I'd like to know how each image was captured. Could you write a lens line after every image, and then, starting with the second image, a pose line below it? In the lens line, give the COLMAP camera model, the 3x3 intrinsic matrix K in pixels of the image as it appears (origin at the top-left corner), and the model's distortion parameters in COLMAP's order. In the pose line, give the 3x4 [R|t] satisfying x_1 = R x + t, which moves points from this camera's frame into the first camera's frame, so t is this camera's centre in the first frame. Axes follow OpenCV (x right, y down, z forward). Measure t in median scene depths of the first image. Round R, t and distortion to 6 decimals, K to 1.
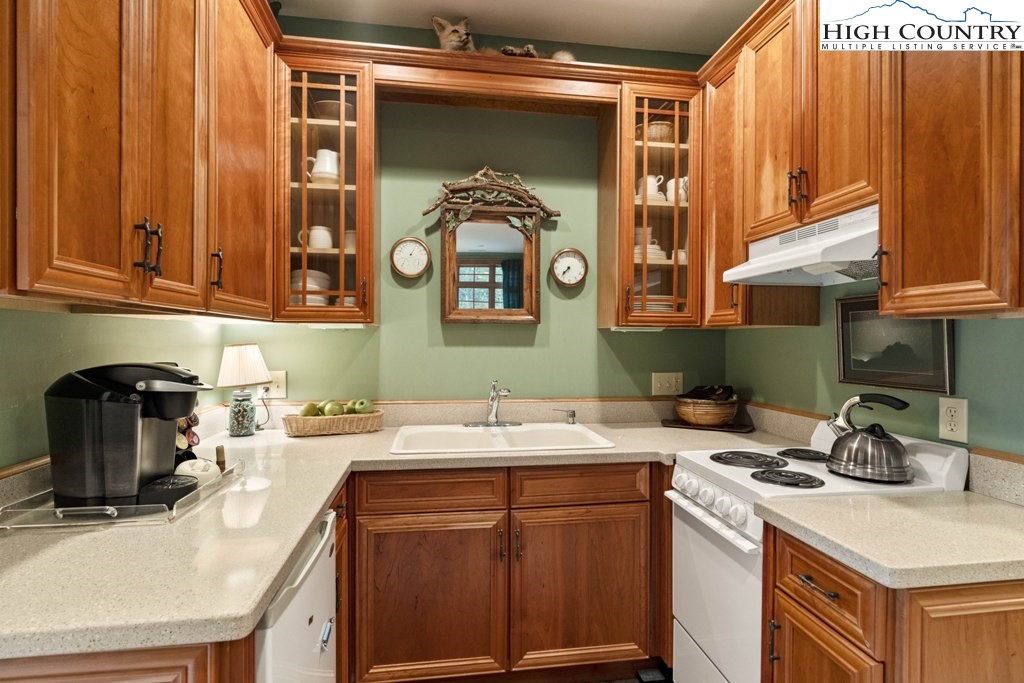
lens RADIAL K [[516.8, 0, 513.2], [0, 516.8, 340.2], [0, 0, 1]] dist [-0.009546, 0.003516]
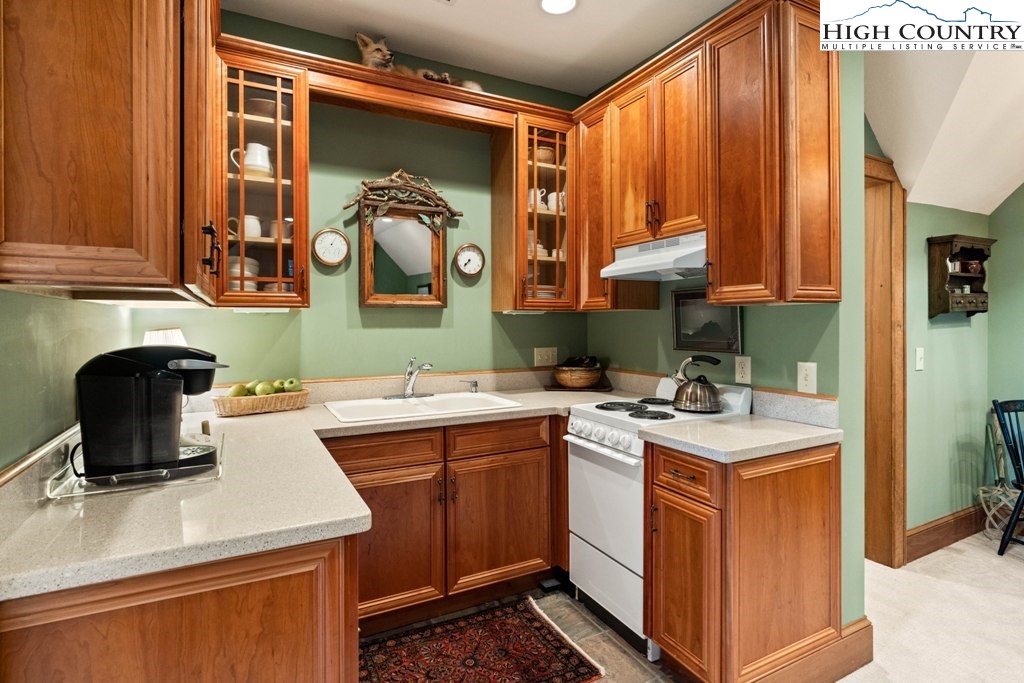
lens RADIAL K [[516.8, 0, 519.4], [0, 516.8, 320.5], [0, 0, 1]] dist [-0.009546, 0.003516]
pose [[0.942814, -0.007760, 0.333230, -0.233885], [0.009278, 0.999953, -0.002965, 0.001562], [-0.333191, 0.005887, 0.942841, -0.192395]]
